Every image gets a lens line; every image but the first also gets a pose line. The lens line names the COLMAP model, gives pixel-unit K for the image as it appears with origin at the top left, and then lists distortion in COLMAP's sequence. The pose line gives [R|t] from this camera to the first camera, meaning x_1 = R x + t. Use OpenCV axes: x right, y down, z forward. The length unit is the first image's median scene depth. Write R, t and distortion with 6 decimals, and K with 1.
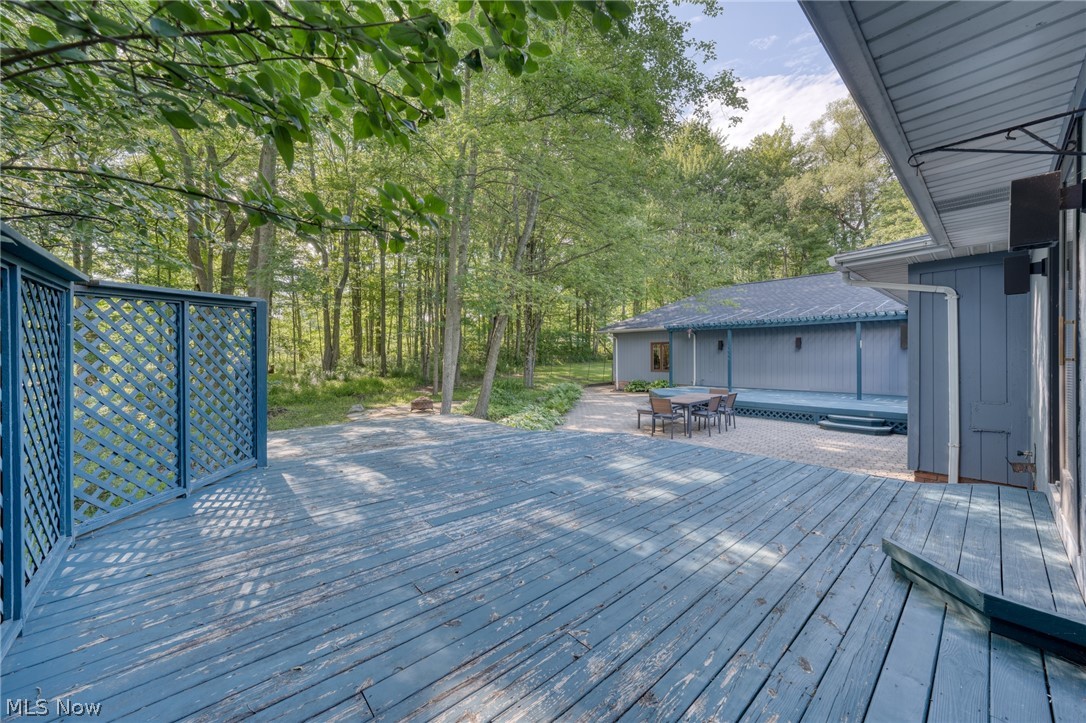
lens RADIAL K [[385.7, 0, 543.0], [0, 385.7, 361.5], [0, 0, 1]] dist [-0.001193, -0.000049]
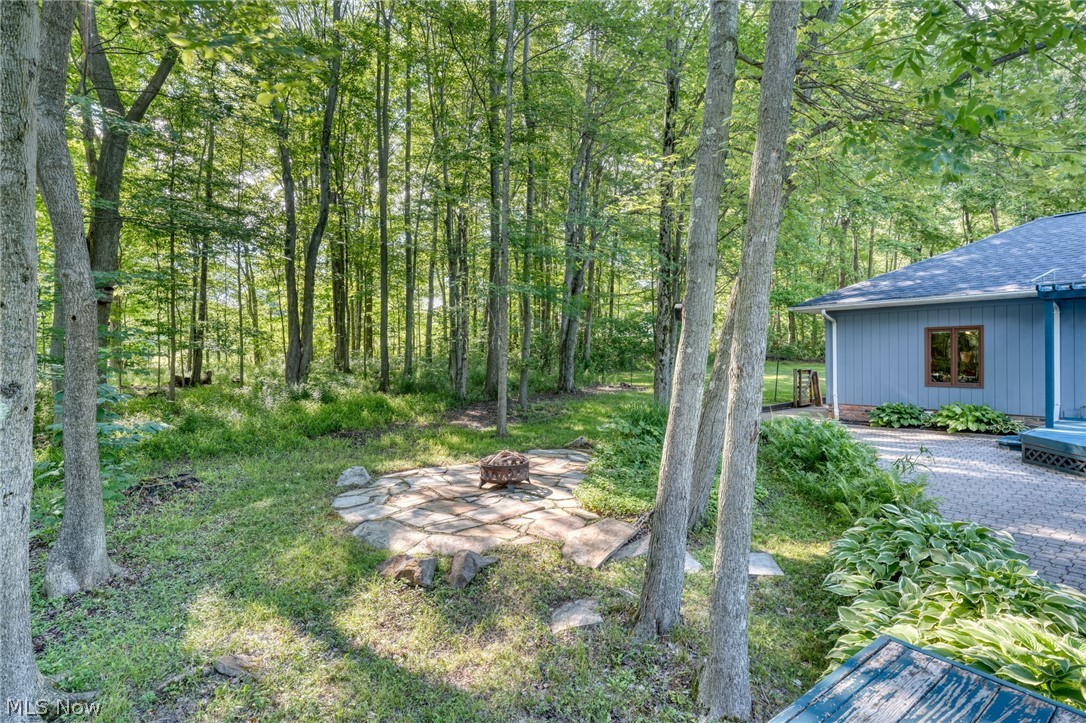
lens RADIAL K [[539.7, 0, 545.9], [0, 539.7, 360.0], [0, 0, 1]] dist [0.002706, -0.000148]
pose [[0.997024, -0.001662, -0.077067, -0.124419], [0.001060, 0.999969, -0.007845, -0.001951], [0.077078, 0.007740, 0.996995, 0.231747]]
